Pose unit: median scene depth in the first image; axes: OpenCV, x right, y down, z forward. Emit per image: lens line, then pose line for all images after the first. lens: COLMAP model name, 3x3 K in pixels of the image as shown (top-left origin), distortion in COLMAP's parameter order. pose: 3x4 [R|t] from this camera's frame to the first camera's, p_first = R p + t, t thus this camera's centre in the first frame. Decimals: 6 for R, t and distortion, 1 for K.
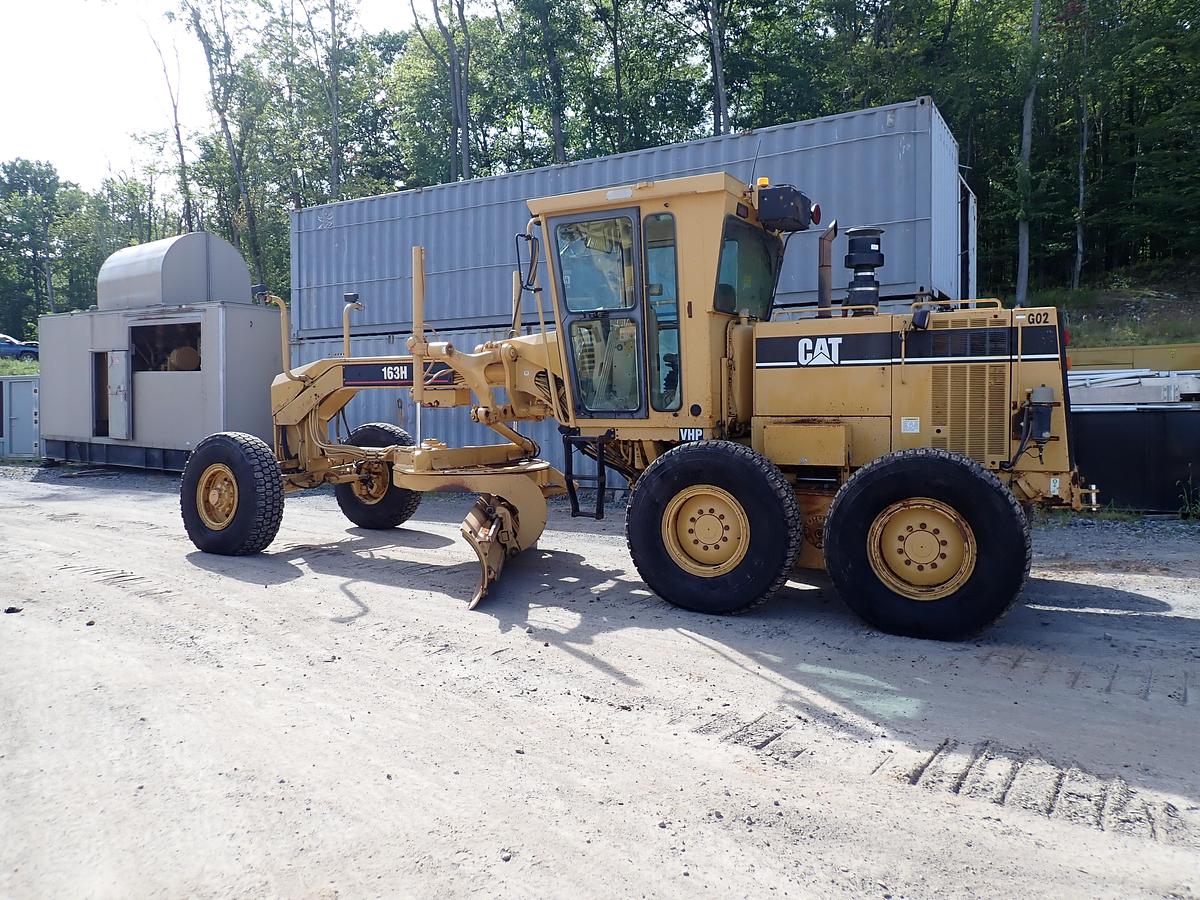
lens RADIAL K [[892.1, 0, 597.2], [0, 892.1, 437.5], [0, 0, 1]] dist [0.008152, -0.012680]
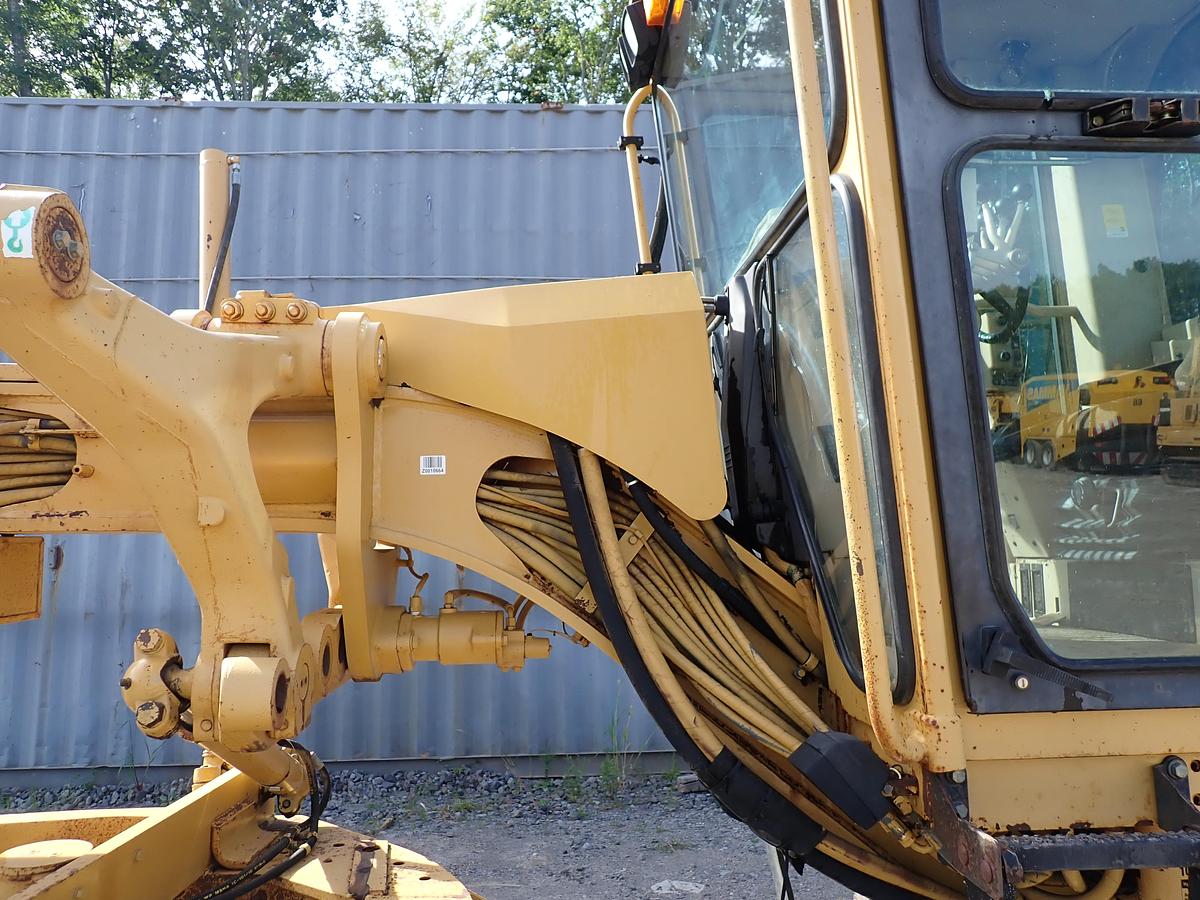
lens RADIAL K [[892.1, 0, 597.2], [0, 892.1, 437.5], [0, 0, 1]] dist [0.008152, -0.012680]
pose [[0.836864, 0.074658, 0.542295, -0.181258], [0.025284, 0.984327, -0.174531, -0.045591], [-0.546826, 0.159770, 0.821861, 0.908724]]
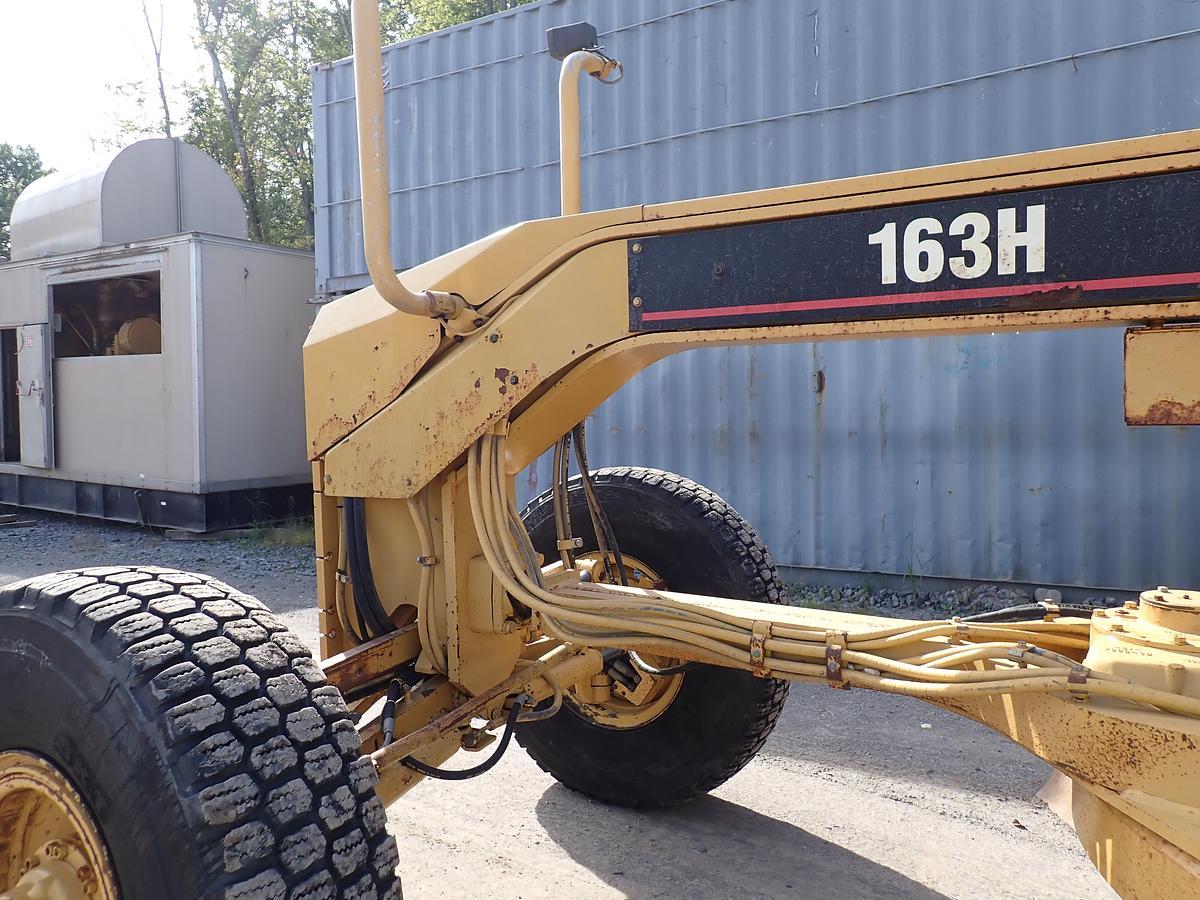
lens RADIAL K [[892.1, 0, 597.2], [0, 892.1, 437.5], [0, 0, 1]] dist [0.008152, -0.012680]
pose [[0.999932, -0.011056, -0.003686, -0.374005], [0.011060, 0.999938, 0.000900, -0.040080], [0.003676, -0.000941, 0.999993, 0.993869]]
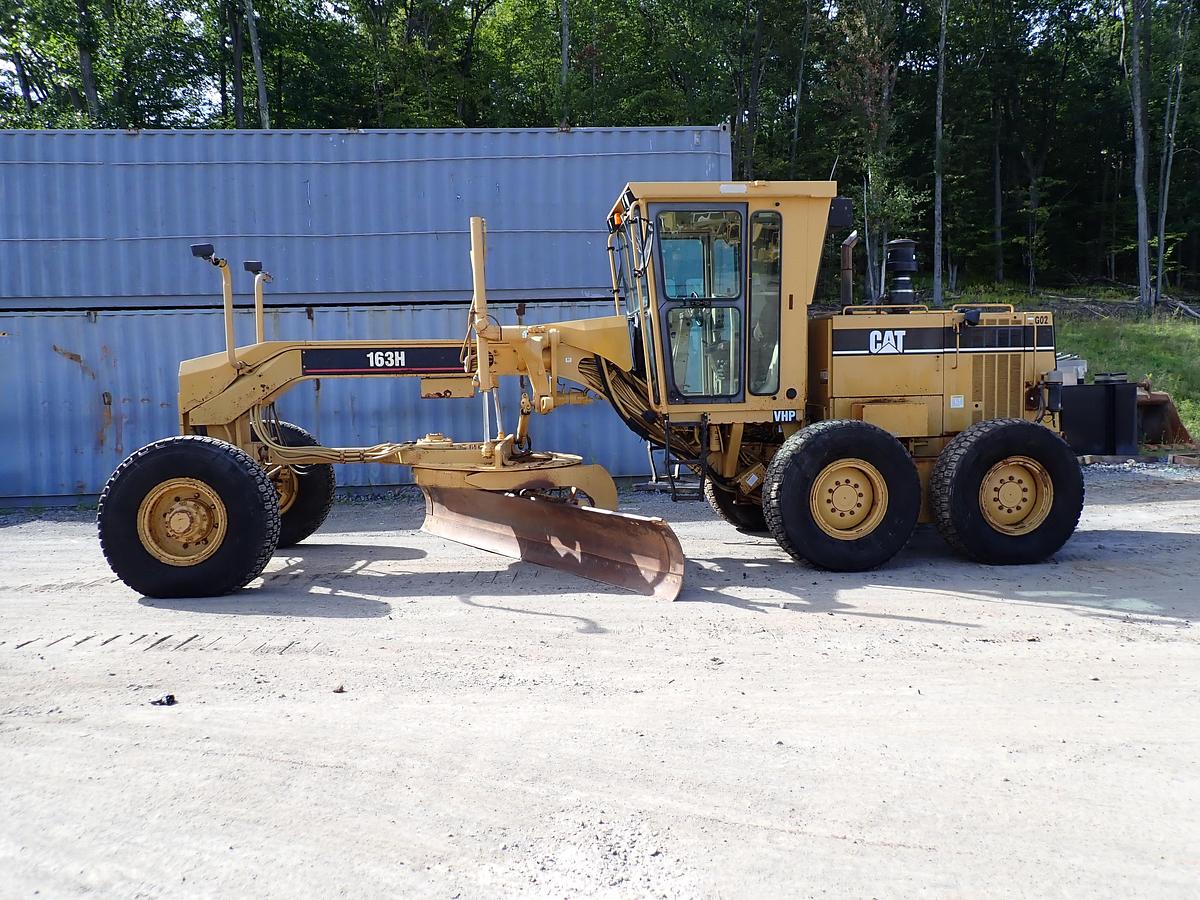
lens RADIAL K [[892.1, 0, 597.2], [0, 892.1, 437.5], [0, 0, 1]] dist [0.008152, -0.012680]
pose [[0.822328, -0.044212, 0.567293, -0.678581], [0.039419, 0.999008, 0.020718, -0.008154], [-0.567647, 0.005325, 0.823255, 0.217445]]
